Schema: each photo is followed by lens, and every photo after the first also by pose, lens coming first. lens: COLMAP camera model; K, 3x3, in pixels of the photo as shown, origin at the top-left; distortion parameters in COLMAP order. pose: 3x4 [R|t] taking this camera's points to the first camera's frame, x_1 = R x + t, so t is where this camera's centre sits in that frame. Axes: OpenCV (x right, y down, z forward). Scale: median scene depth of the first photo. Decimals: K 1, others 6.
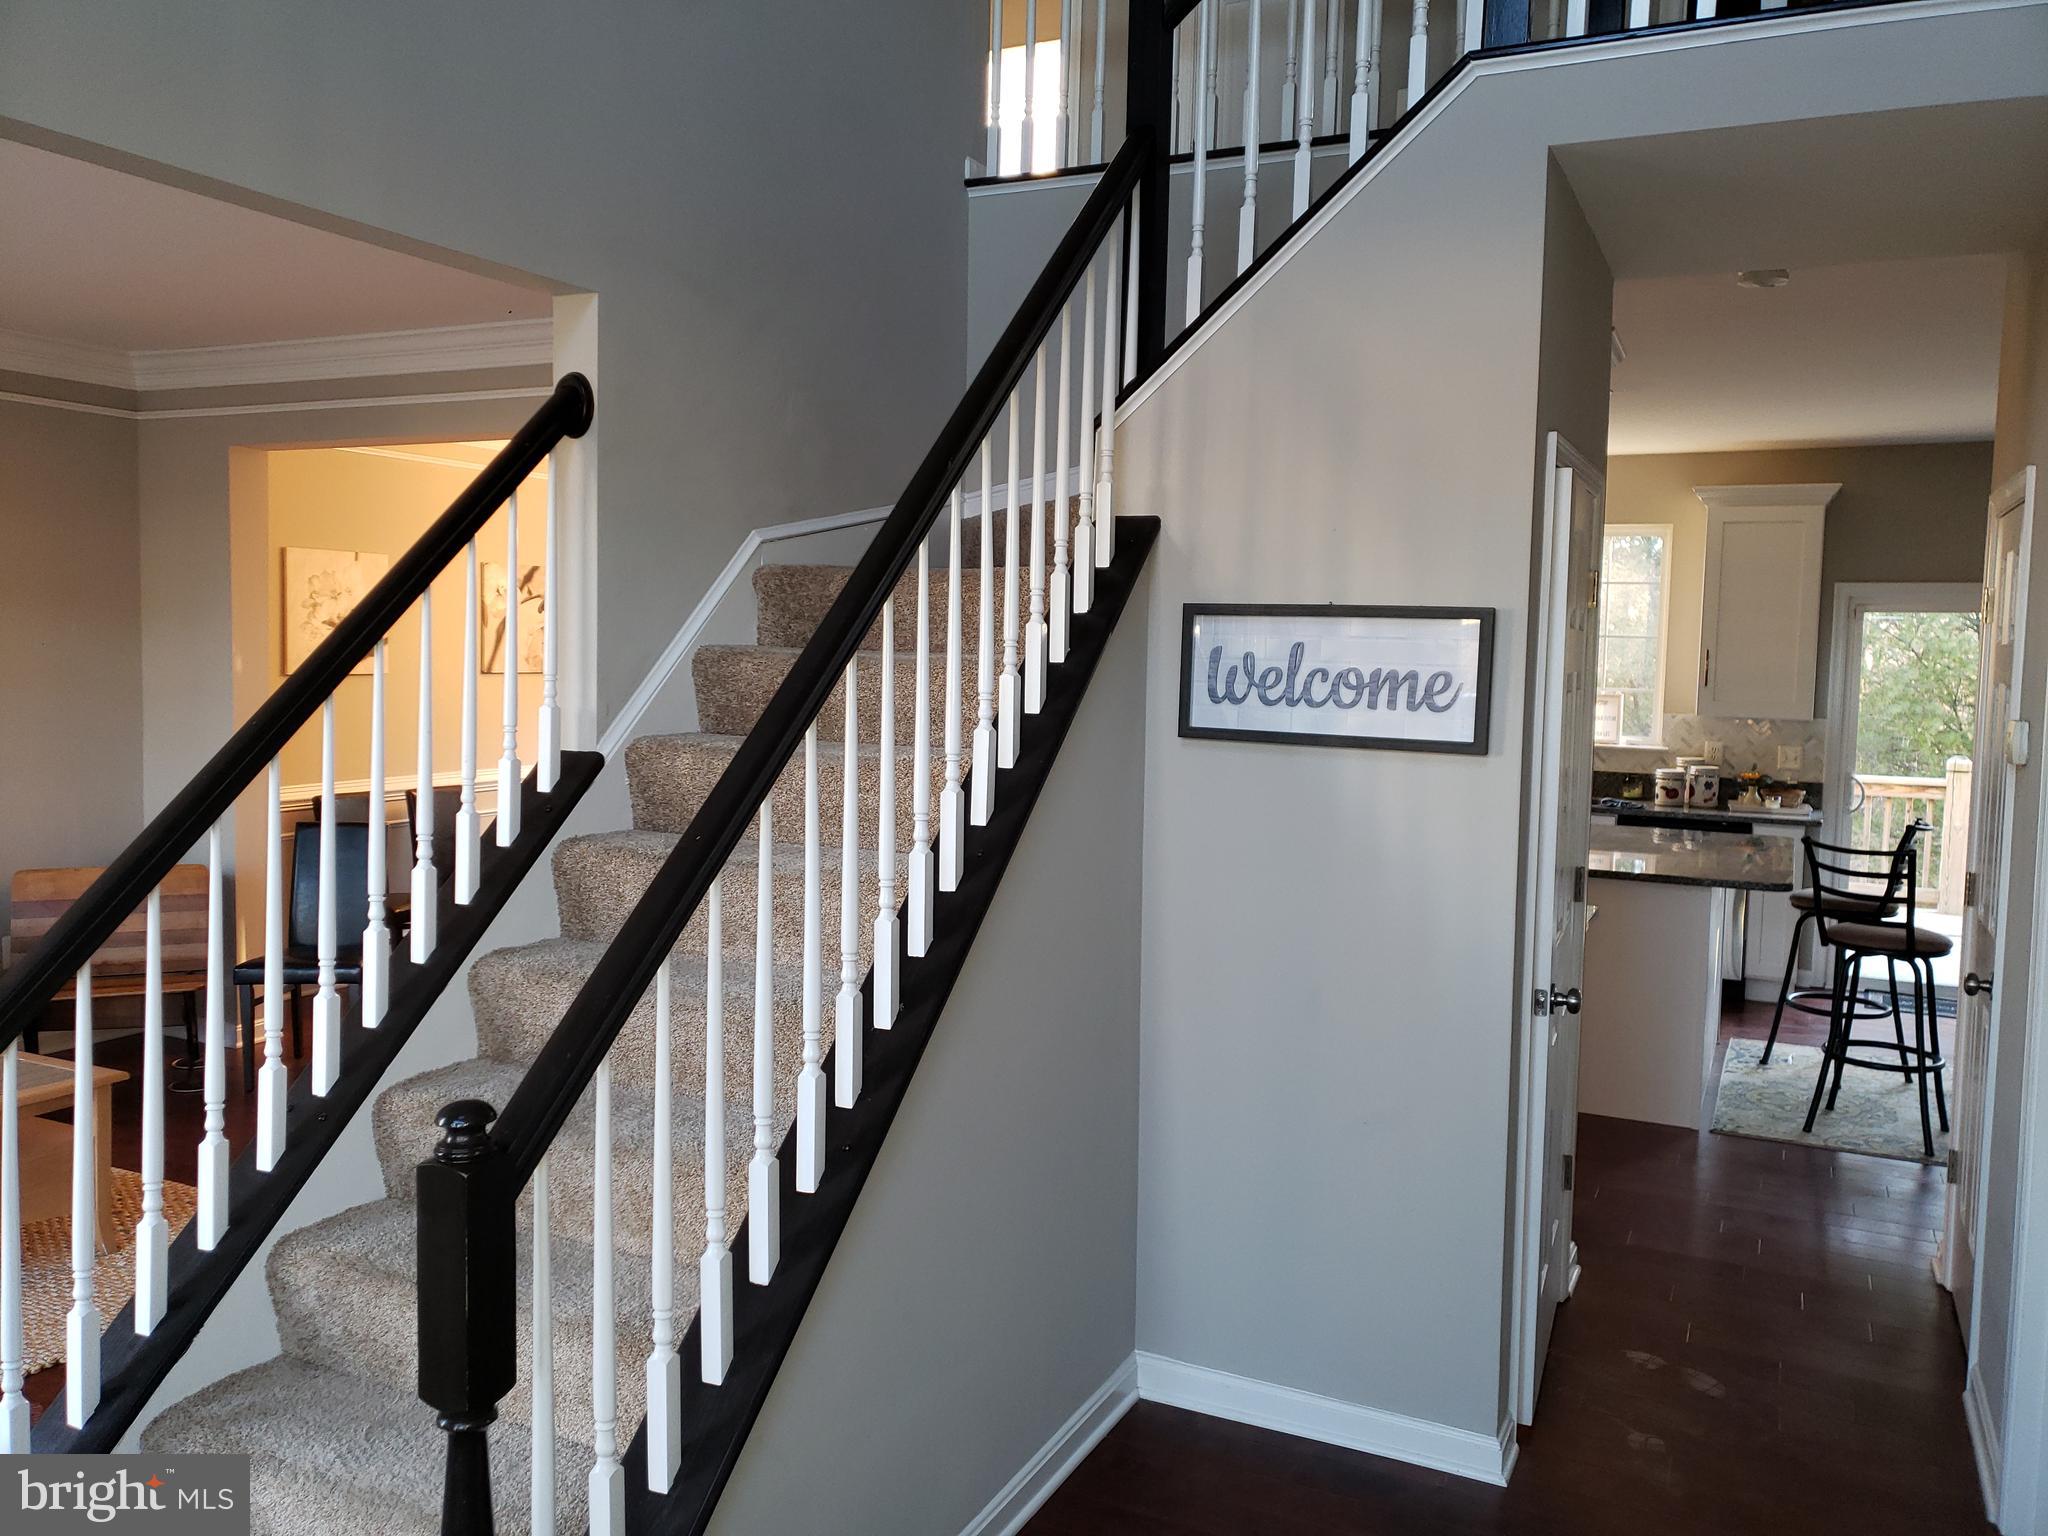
lens RADIAL K [[1568.0, 0, 1023.7], [0, 1568.0, 735.0], [0, 0, 1]] dist [0.001563, 0.001816]
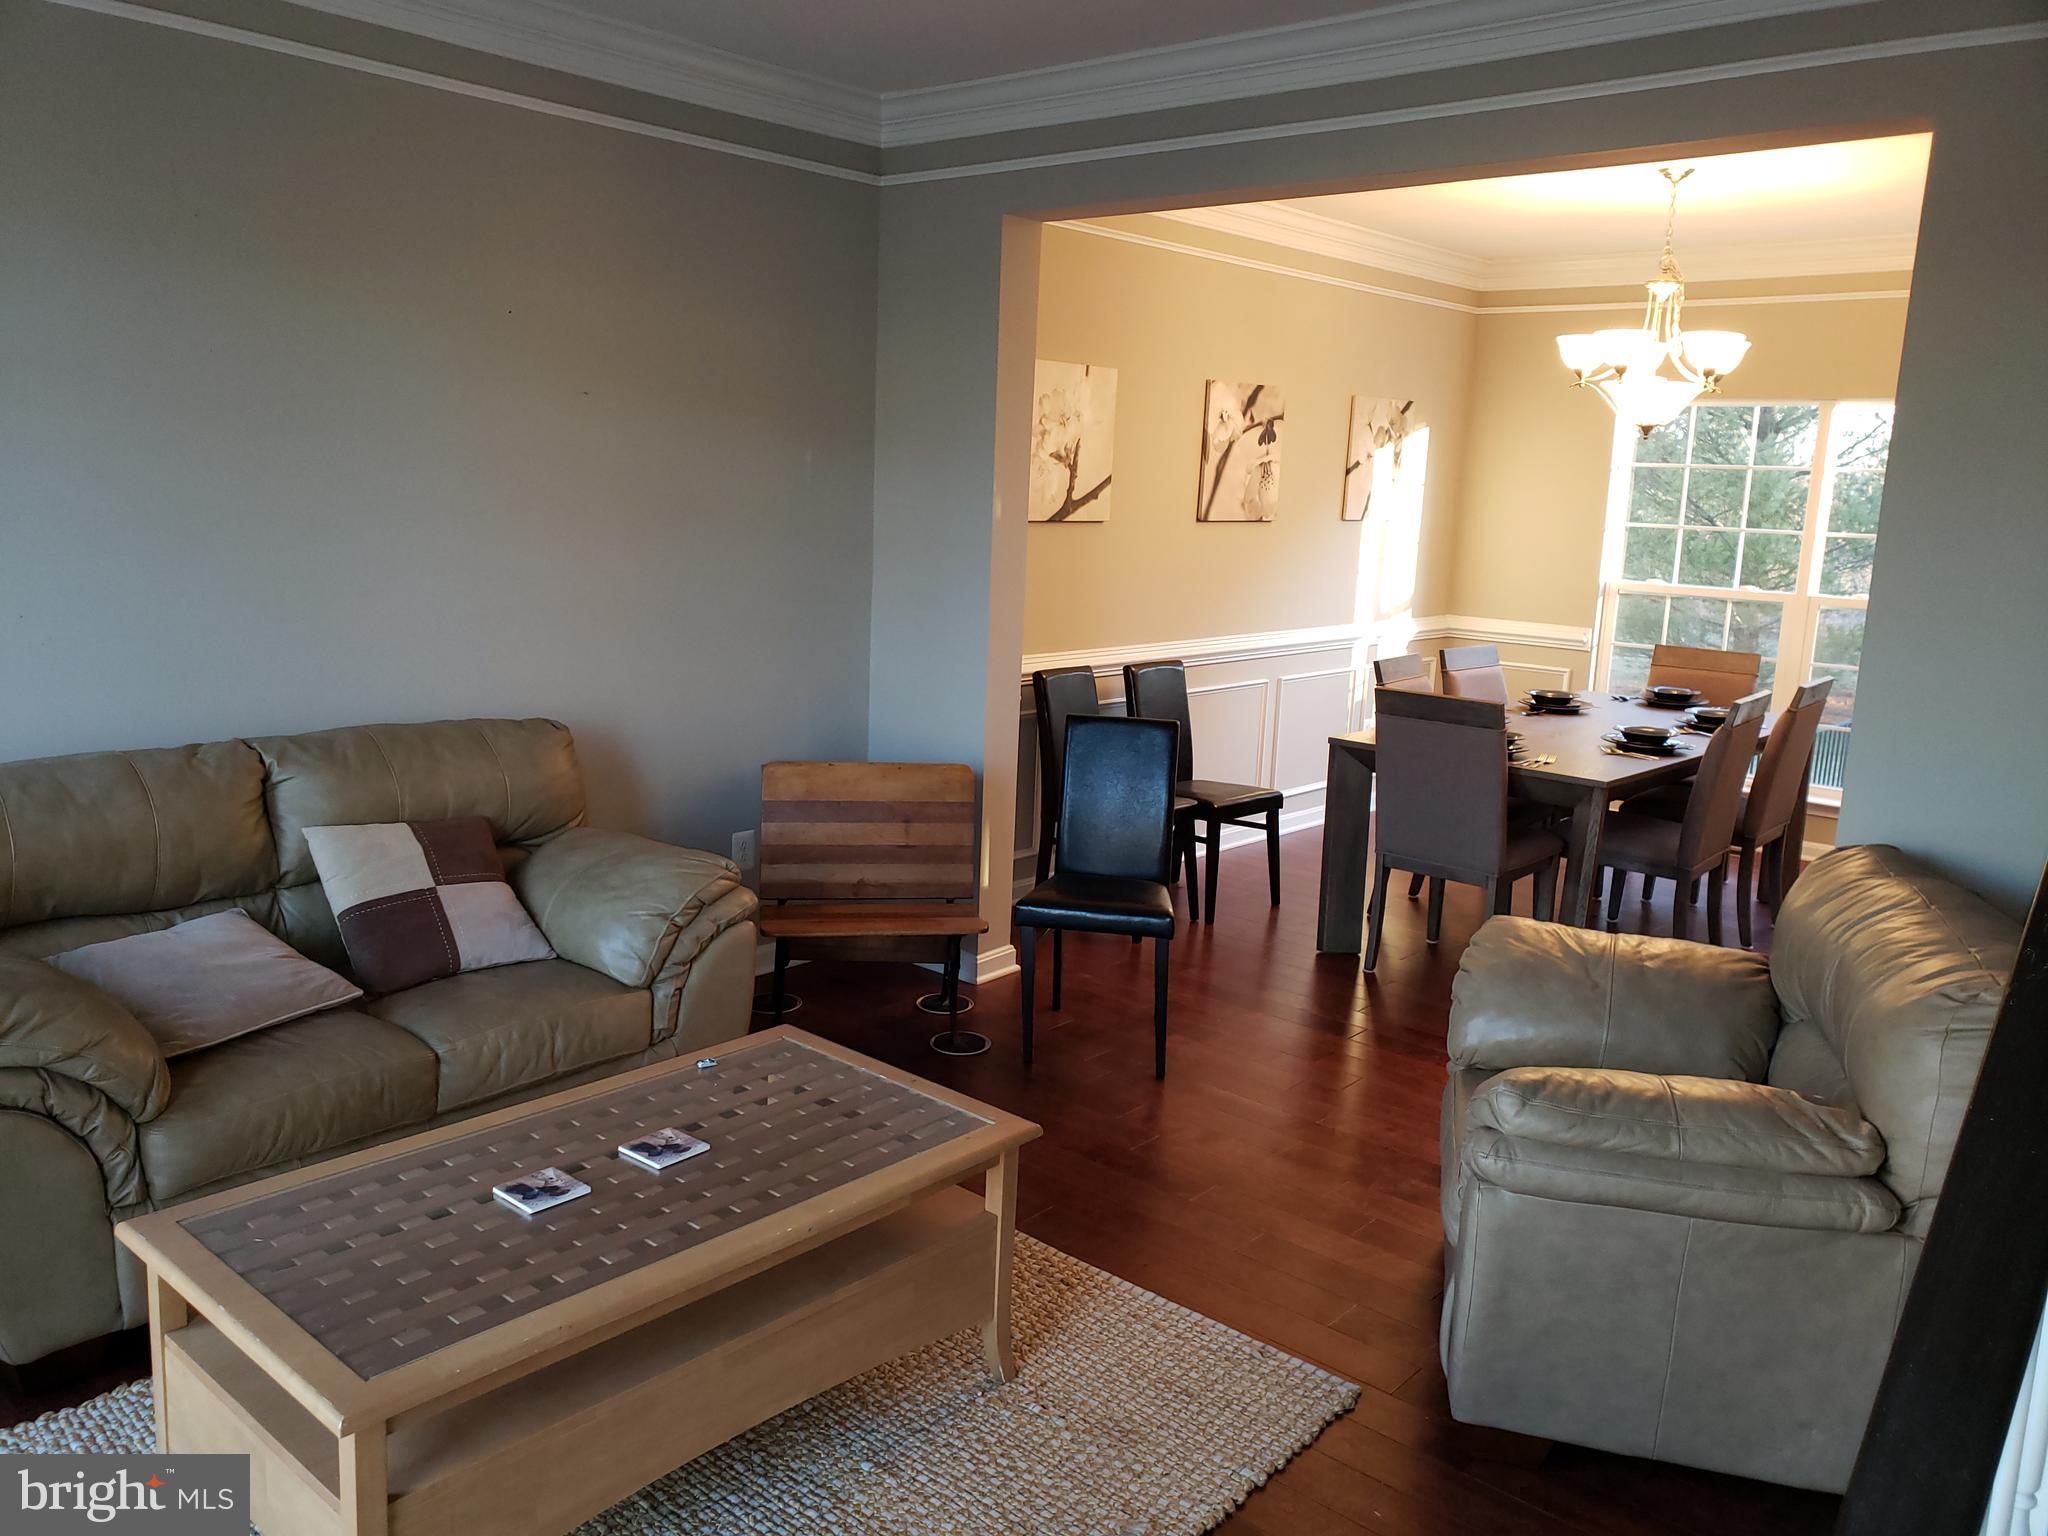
lens RADIAL K [[1588.1, 0, 1020.2], [0, 1588.1, 771.9], [0, 0, 1]] dist [0.045395, -0.001311]
pose [[0.962266, 0.064334, -0.264394, -0.263952], [-0.031190, 0.991323, 0.127696, -0.015844], [0.270315, -0.114631, 0.955923, 0.219843]]
